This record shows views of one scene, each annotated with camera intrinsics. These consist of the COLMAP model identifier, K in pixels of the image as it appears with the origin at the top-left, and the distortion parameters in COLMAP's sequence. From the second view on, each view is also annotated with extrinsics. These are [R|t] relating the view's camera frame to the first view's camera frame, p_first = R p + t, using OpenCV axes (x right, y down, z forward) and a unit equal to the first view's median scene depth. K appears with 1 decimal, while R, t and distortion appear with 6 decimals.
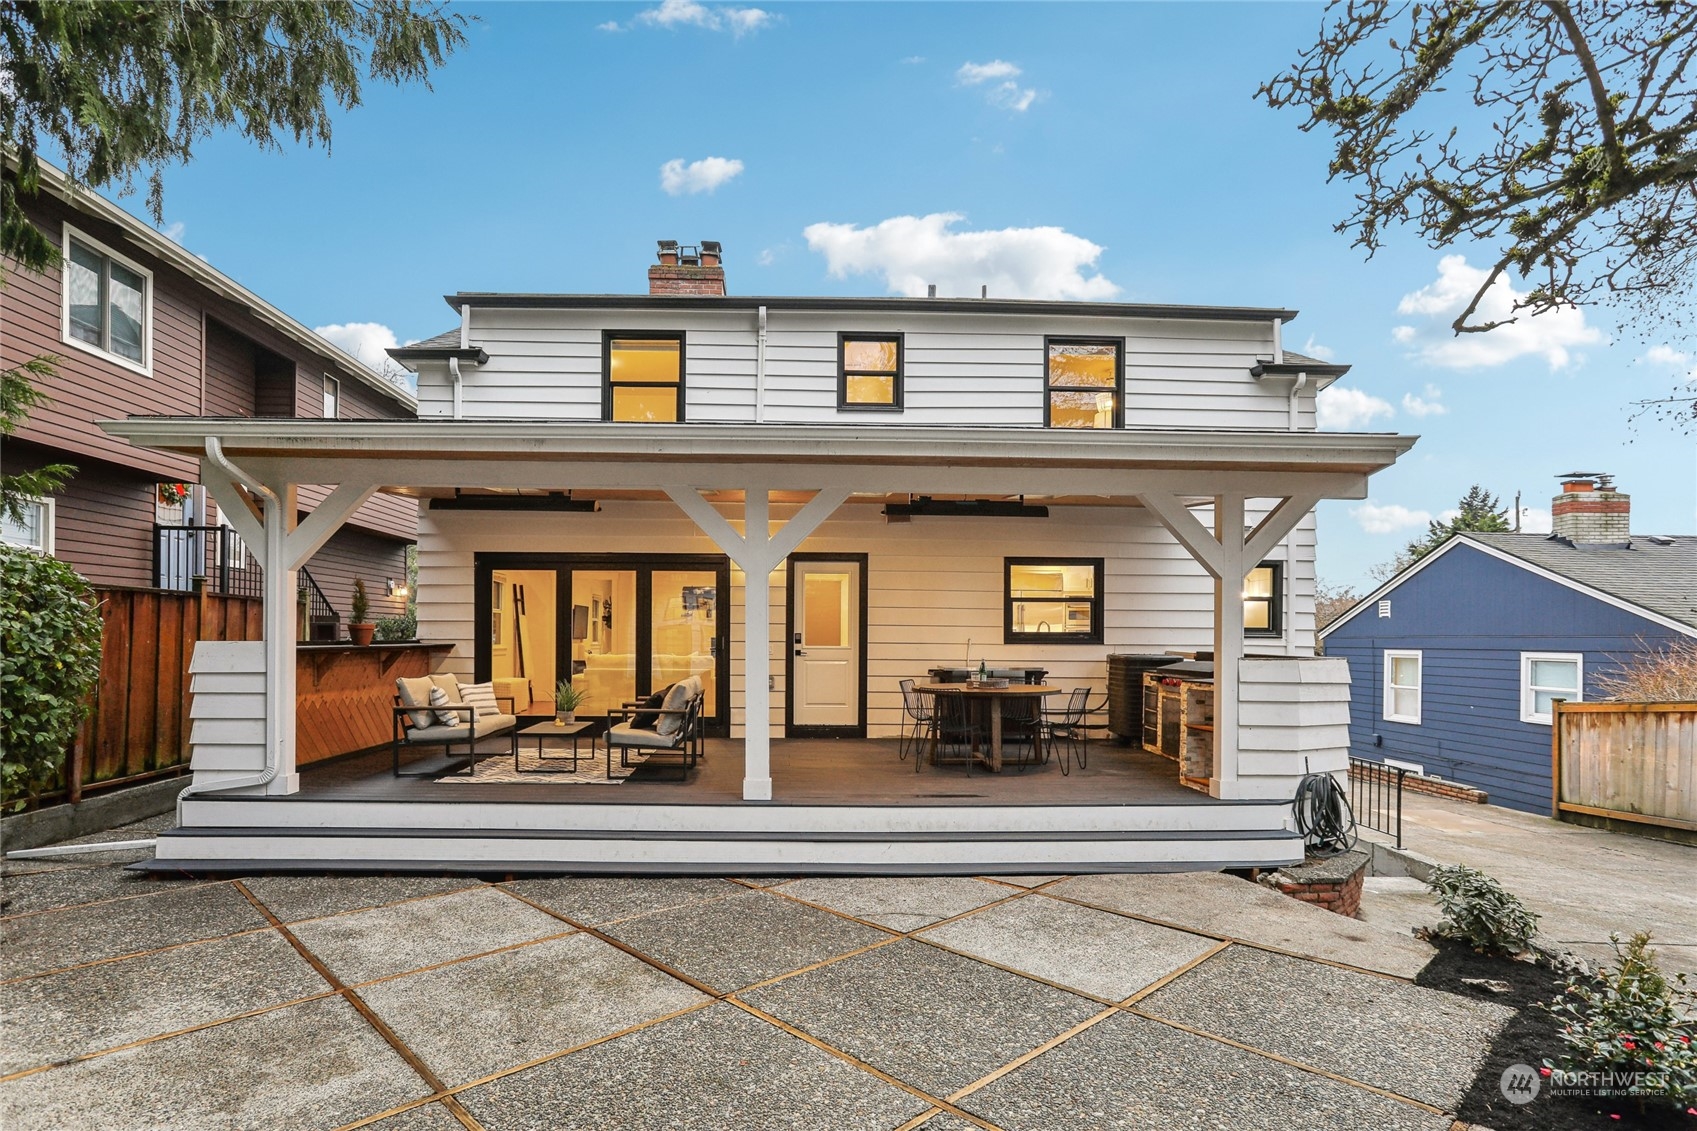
lens RADIAL K [[892.1, 0, 853.9], [0, 892.1, 618.4], [0, 0, 1]] dist [-0.033198, 0.024971]
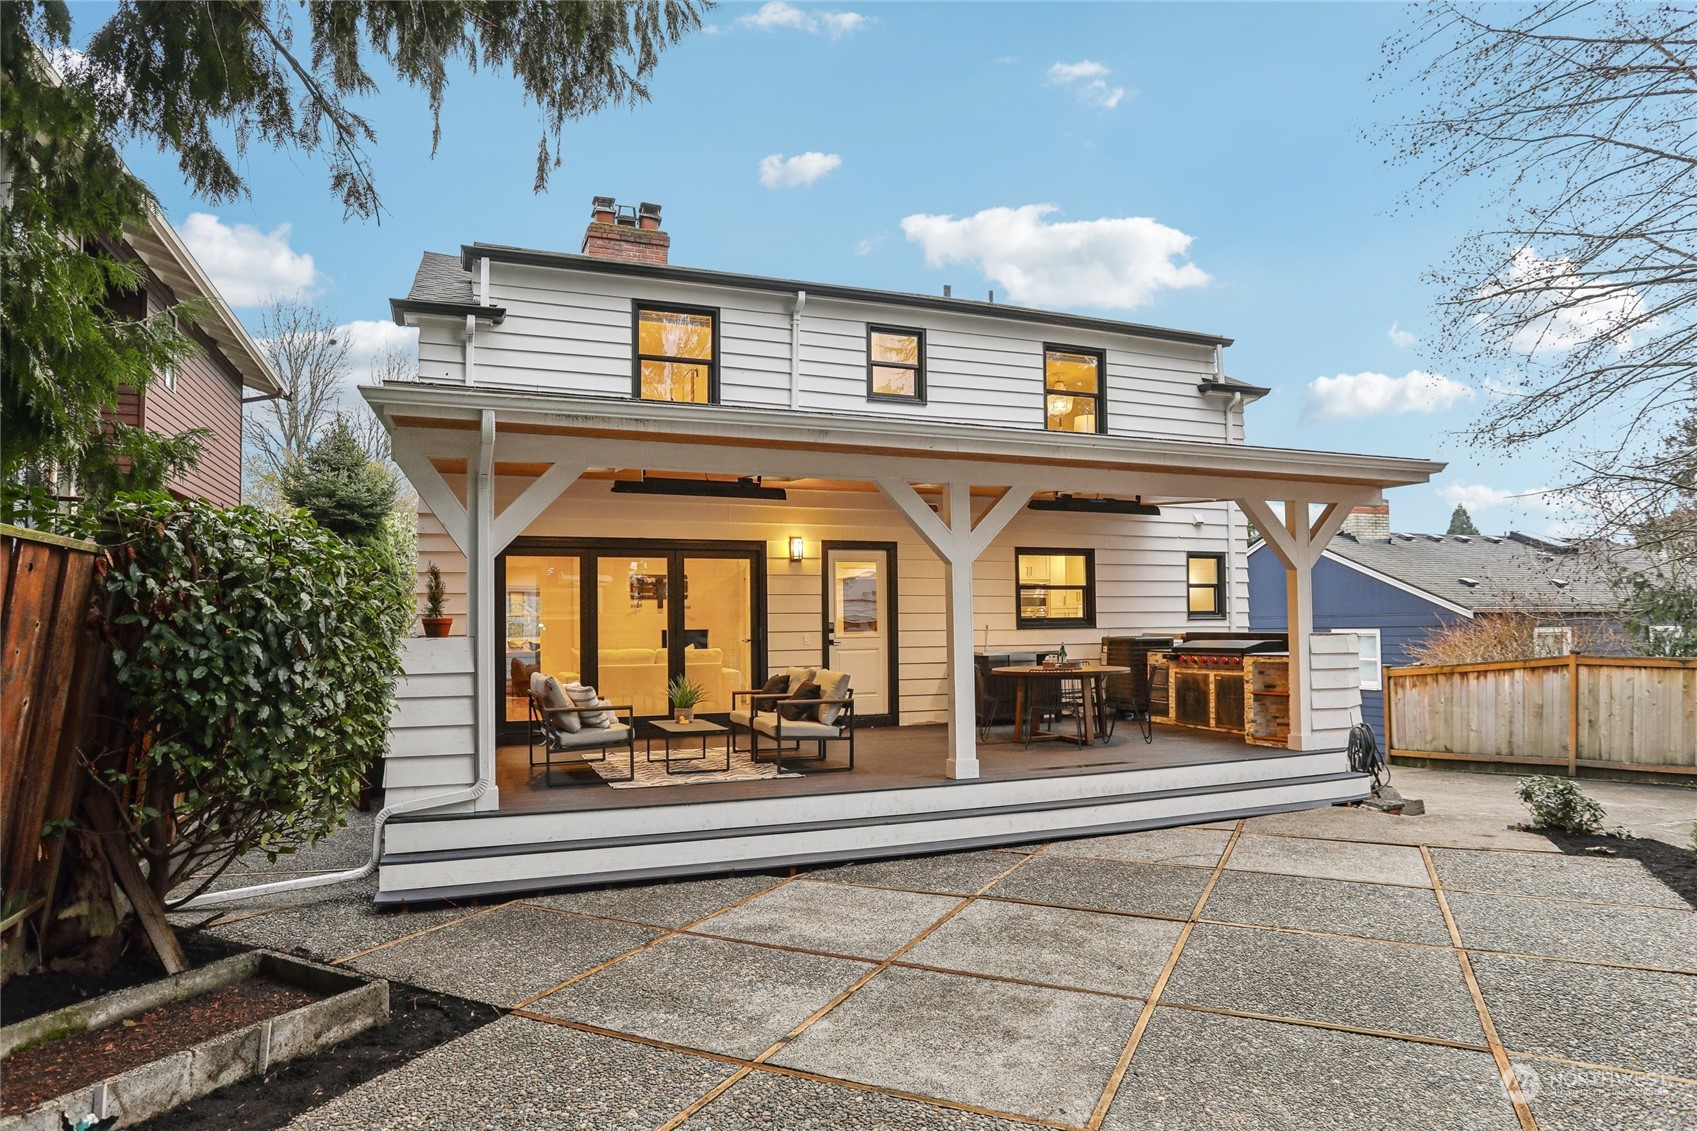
lens RADIAL K [[1003.4, 0, 848.5], [0, 1003.4, 565.5], [0, 0, 1]] dist [-0.046192, 0.000719]
pose [[0.938648, 0.003330, 0.344862, -0.429426], [0.011669, 0.999074, -0.041410, -0.000152], [-0.344680, 0.042894, 0.937740, -0.045983]]
